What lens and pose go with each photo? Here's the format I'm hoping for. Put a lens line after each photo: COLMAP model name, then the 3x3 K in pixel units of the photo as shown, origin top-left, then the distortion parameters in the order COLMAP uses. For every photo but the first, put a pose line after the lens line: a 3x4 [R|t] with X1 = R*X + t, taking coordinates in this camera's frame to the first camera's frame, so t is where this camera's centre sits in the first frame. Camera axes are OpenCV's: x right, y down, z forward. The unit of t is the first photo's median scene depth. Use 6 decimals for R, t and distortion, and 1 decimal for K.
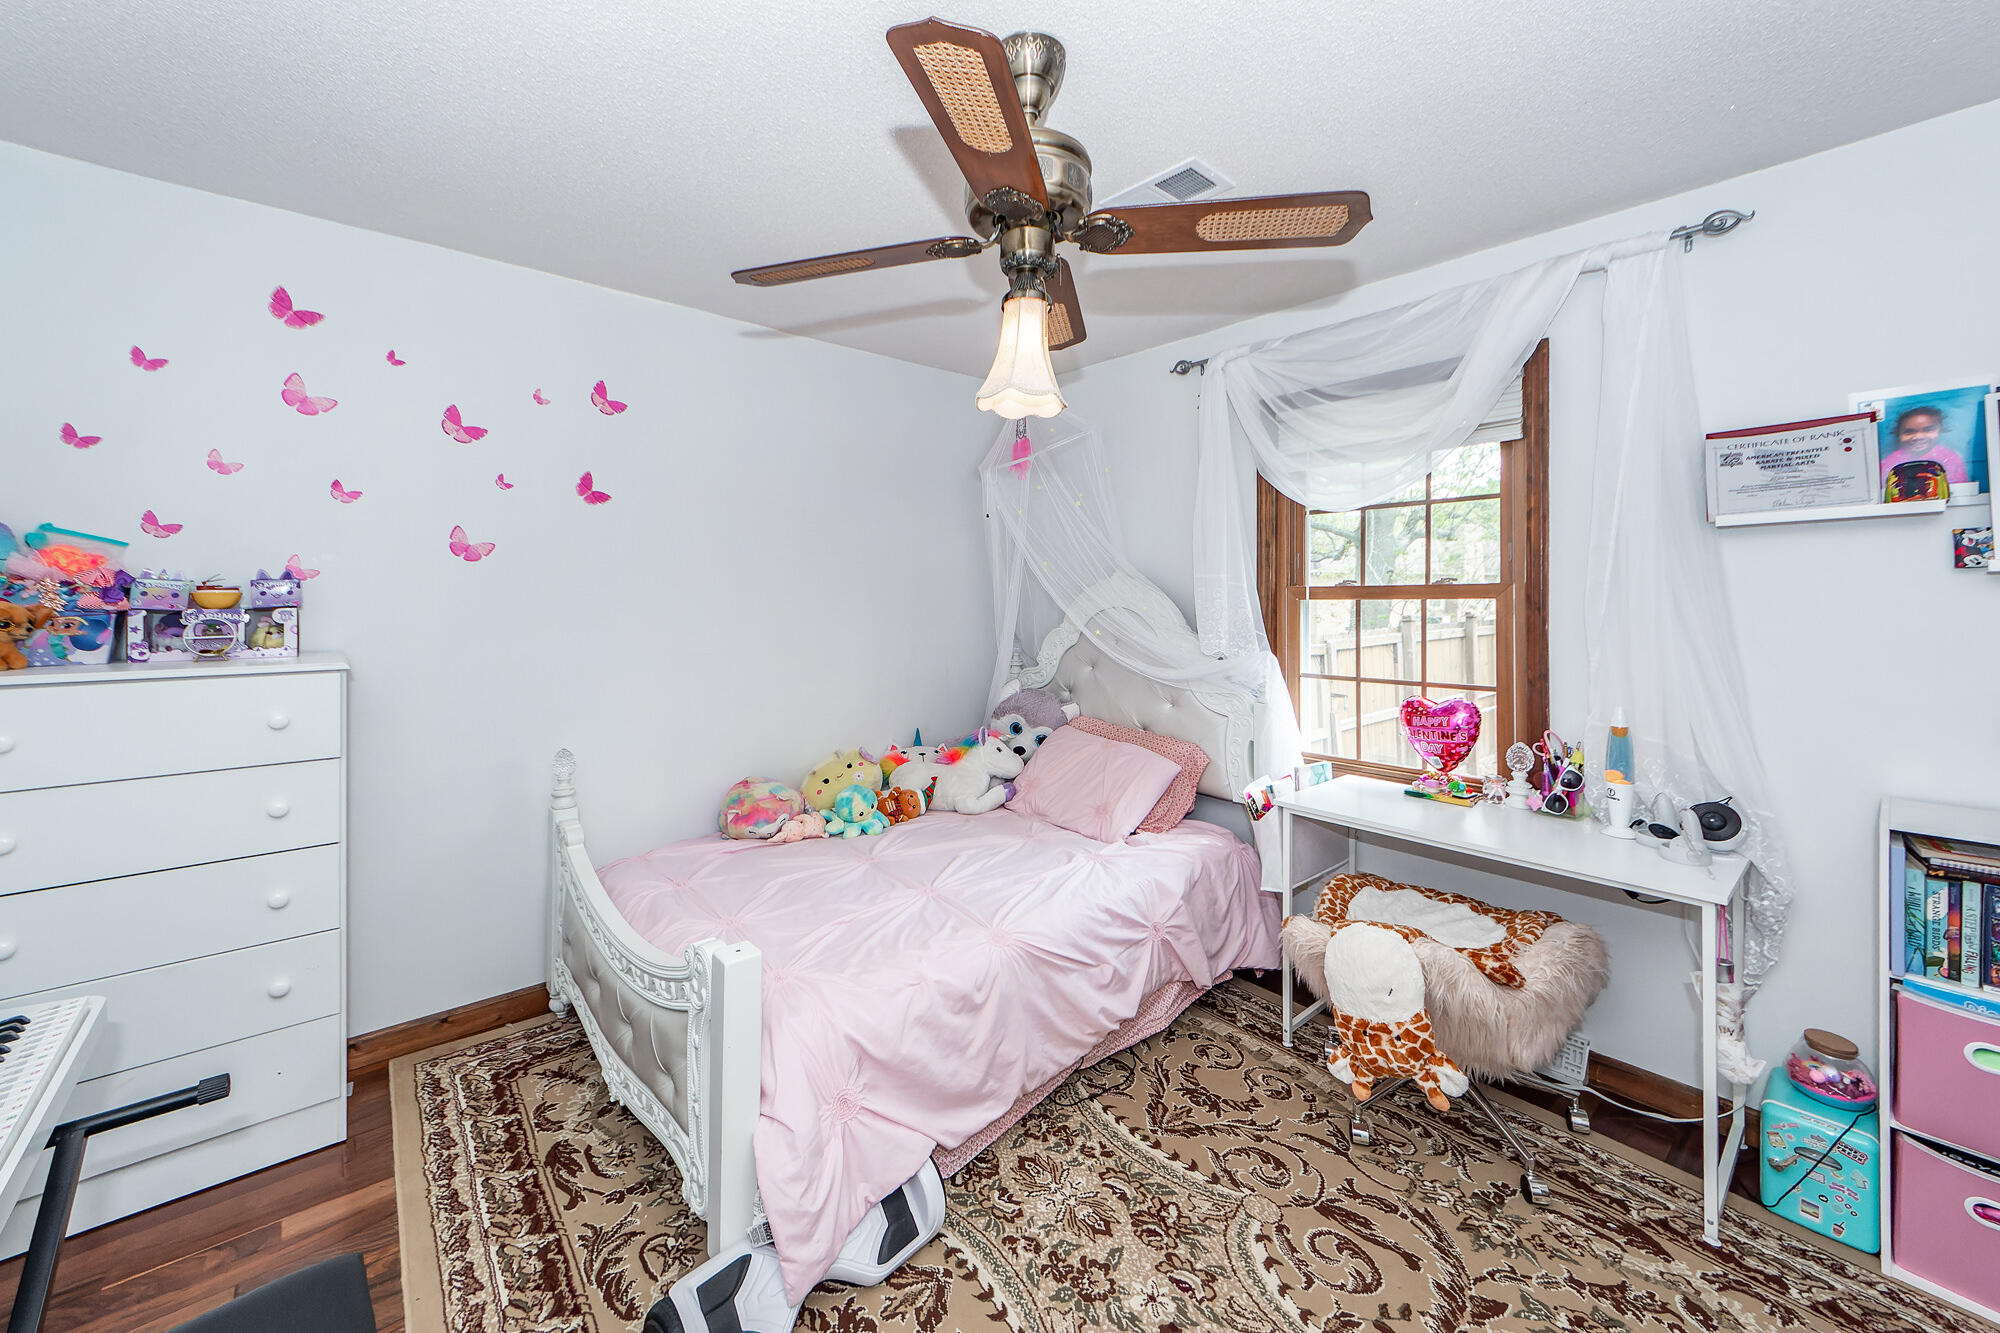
lens RADIAL K [[780.8, 0, 1021.4], [0, 780.8, 588.8], [0, 0, 1]] dist [-0.001957, -0.000405]
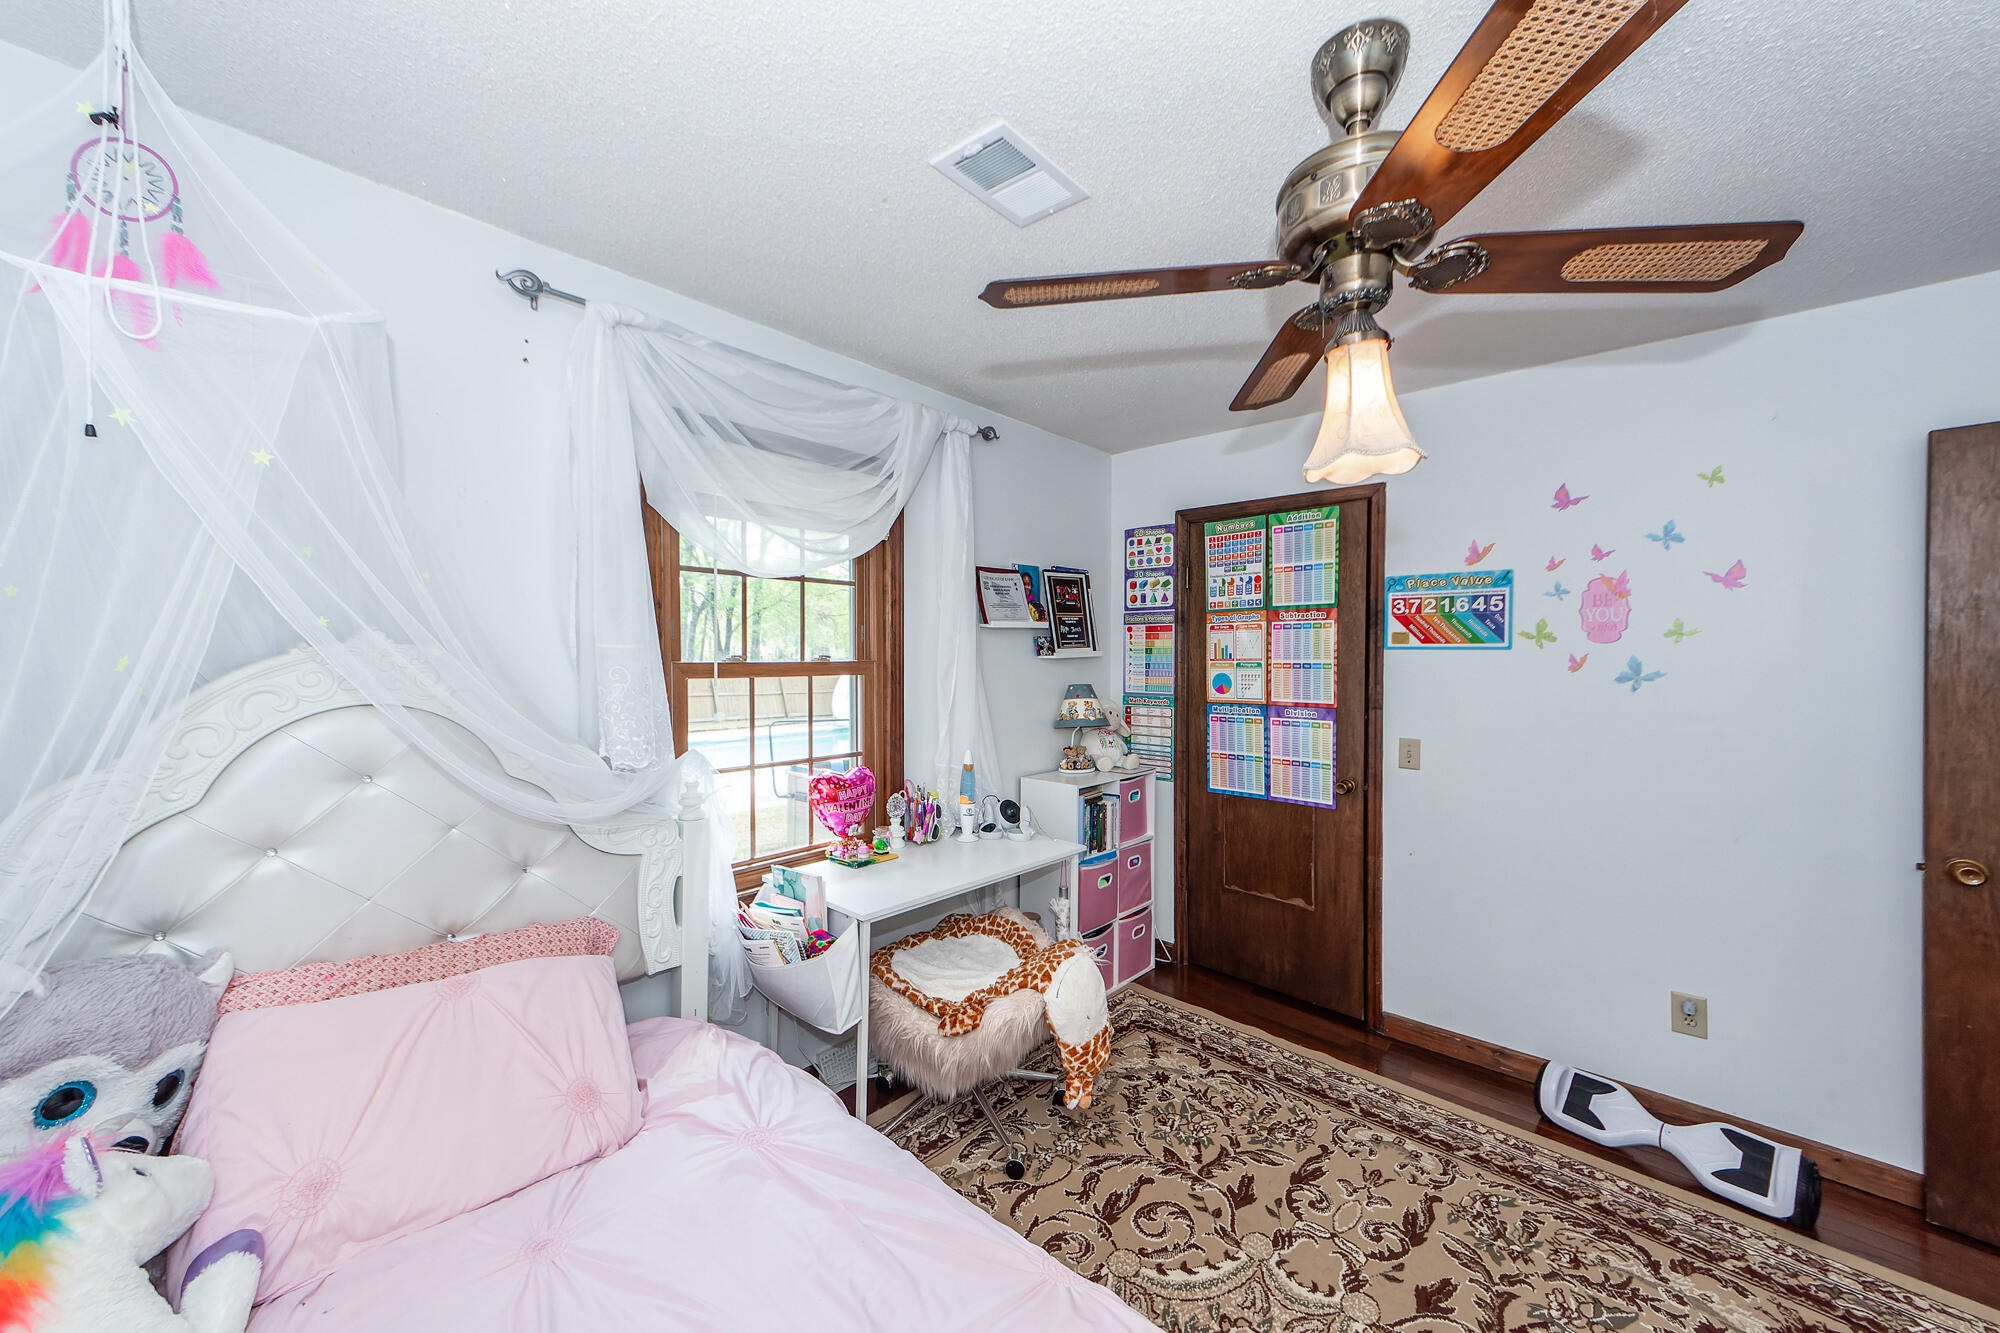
lens RADIAL K [[706.2, 0, 1007.6], [0, 706.2, 666.2], [0, 0, 1]] dist [0.001497, 0.000023]
pose [[-0.063978, -0.006234, 0.997932, -0.294294], [-0.008847, 0.999945, 0.005679, -0.004968], [-0.997912, -0.008466, -0.064030, 0.576930]]
